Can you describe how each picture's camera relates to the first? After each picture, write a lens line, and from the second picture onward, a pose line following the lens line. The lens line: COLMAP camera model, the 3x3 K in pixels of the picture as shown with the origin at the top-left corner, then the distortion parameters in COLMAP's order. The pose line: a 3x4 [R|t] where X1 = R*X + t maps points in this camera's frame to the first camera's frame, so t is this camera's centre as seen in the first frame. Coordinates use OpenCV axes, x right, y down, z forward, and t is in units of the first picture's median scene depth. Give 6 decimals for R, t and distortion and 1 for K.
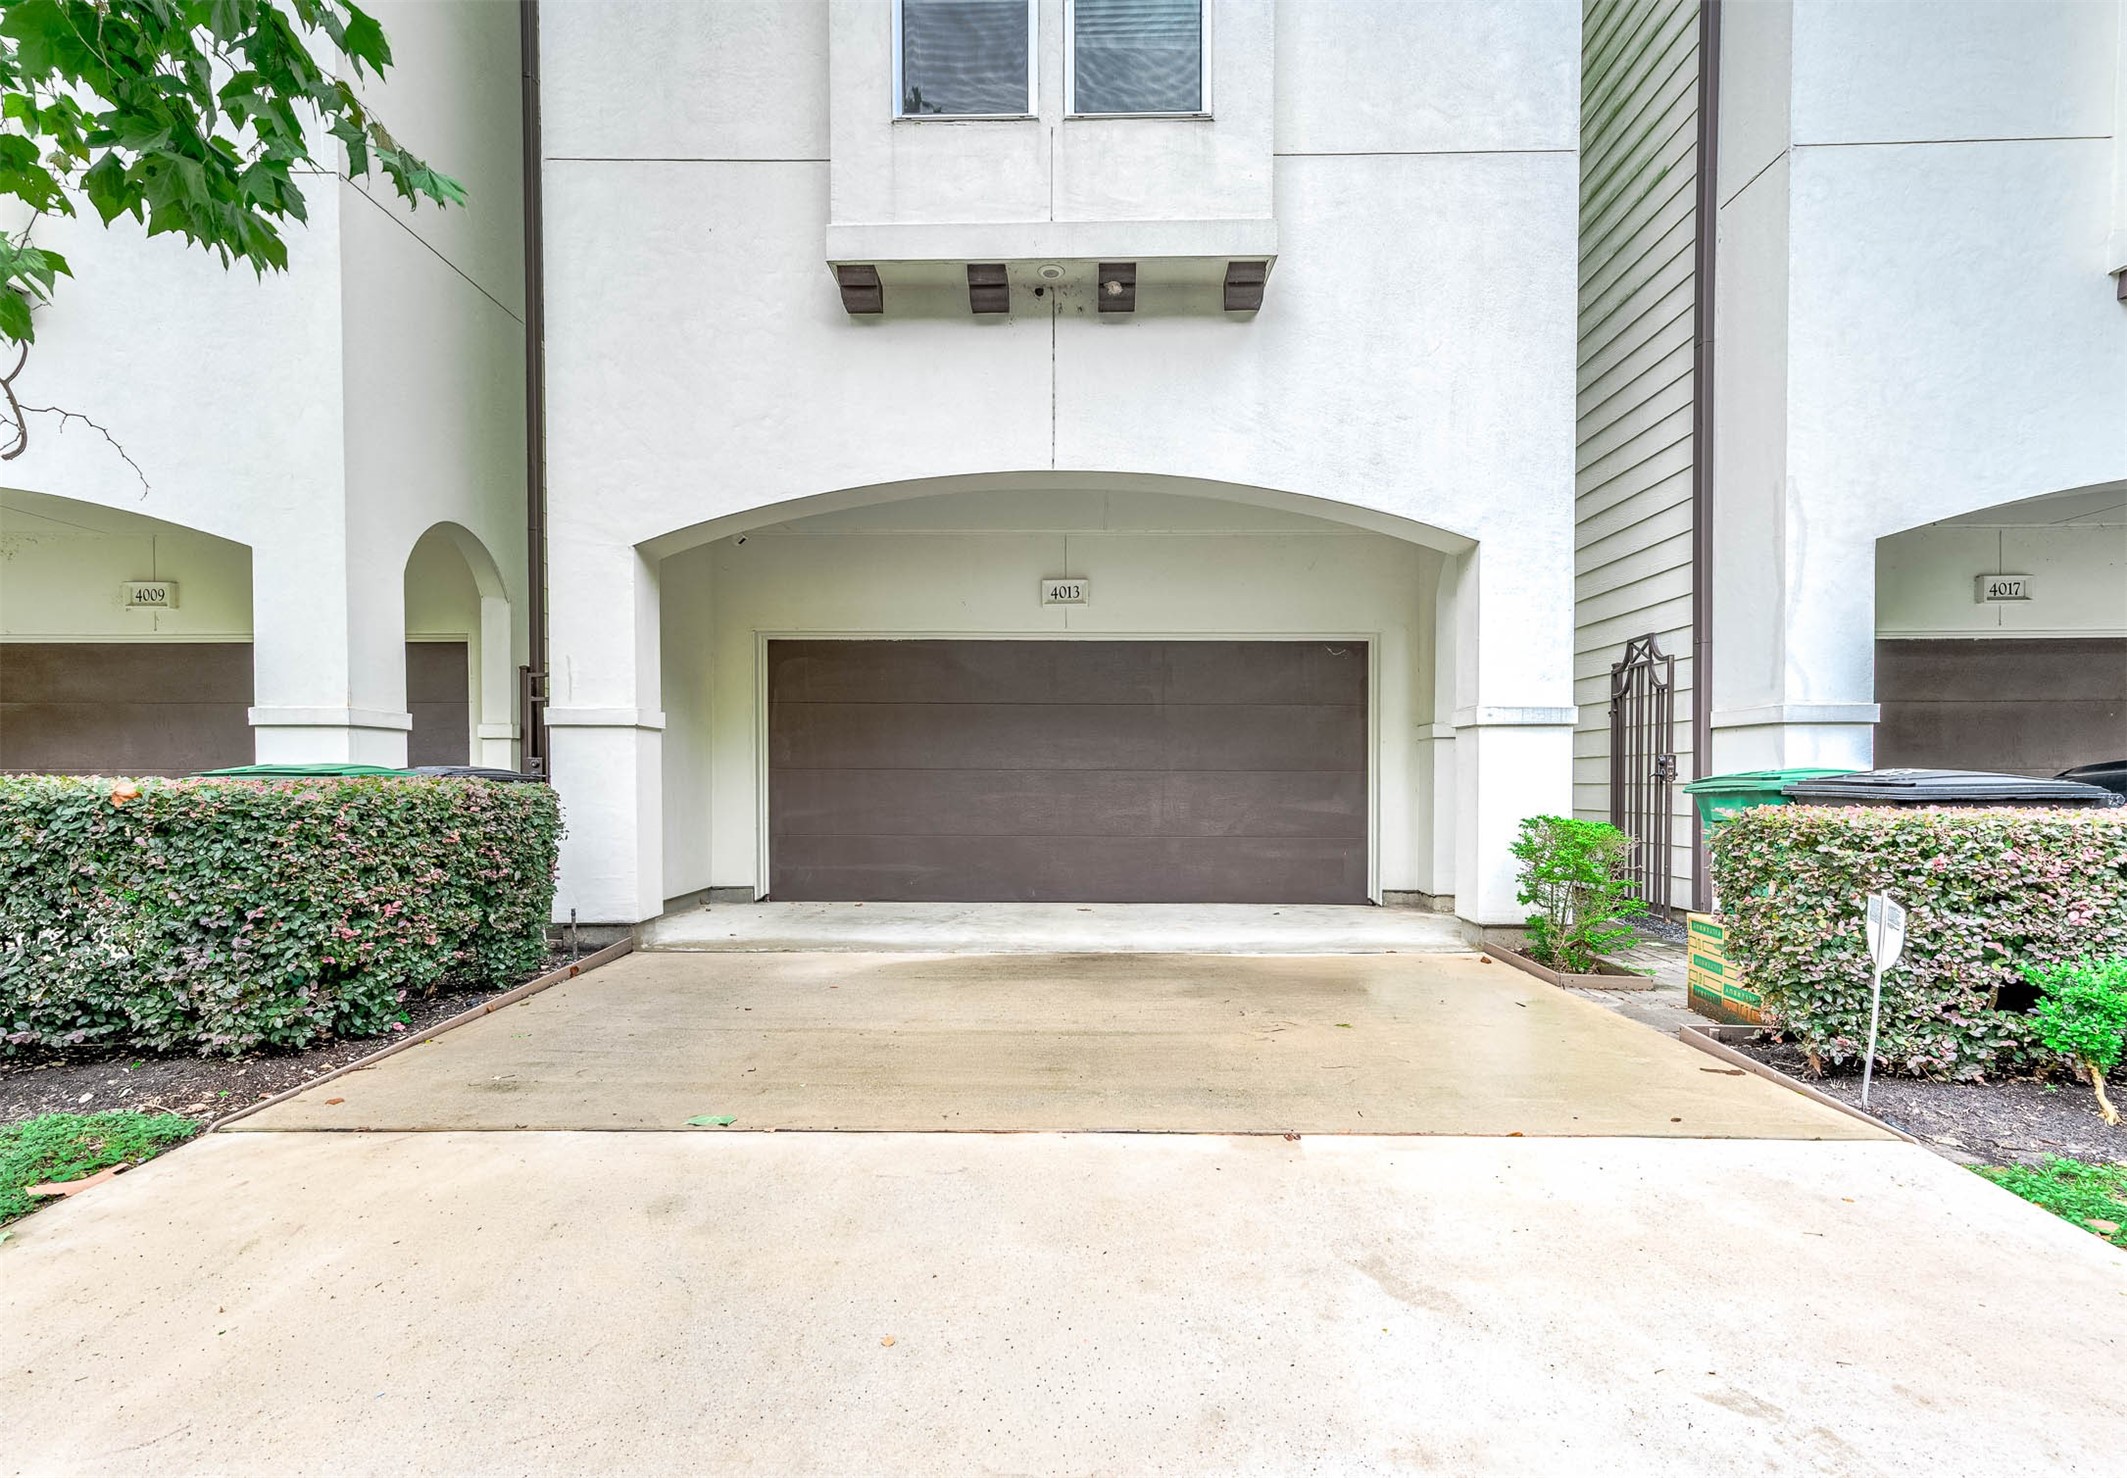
lens RADIAL K [[1032.2, 0, 1071.7], [0, 1032.2, 795.6], [0, 0, 1]] dist [0.011280, -0.000050]
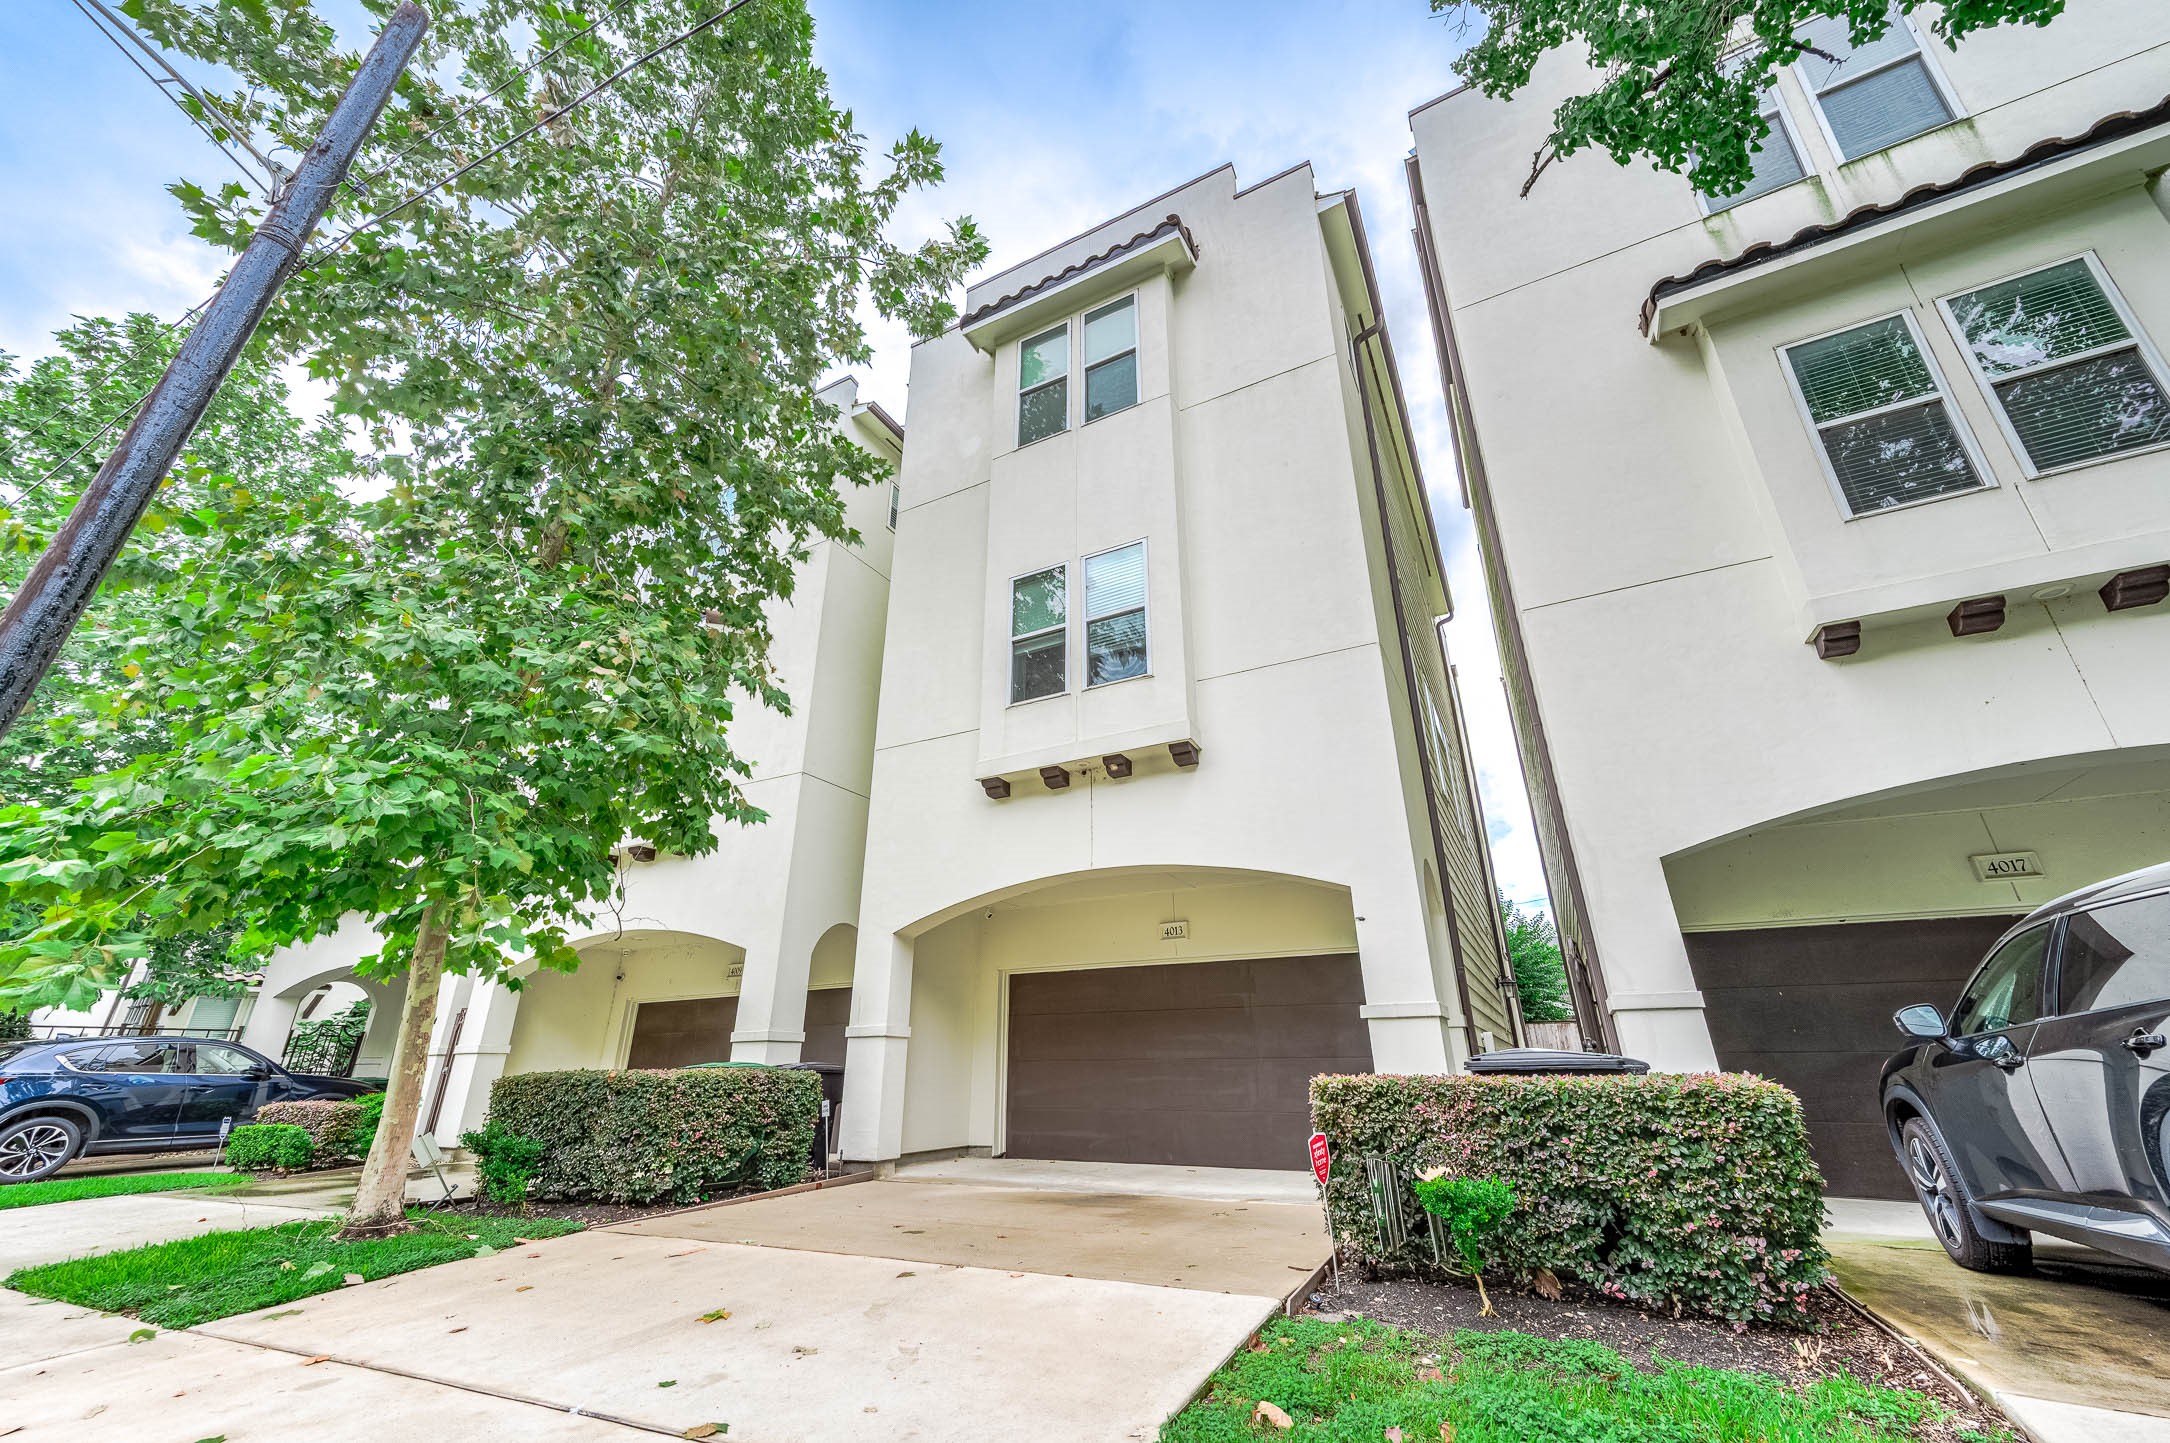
lens RADIAL K [[858.4, 0, 1085.0], [0, 858.4, 721.5], [0, 0, 1]] dist [0.012524, 0.006375]
pose [[0.894647, -0.177453, -0.410021, 0.593341], [0.001817, 0.919175, -0.393845, 0.018997], [0.446769, 0.351608, 0.822660, -0.257471]]
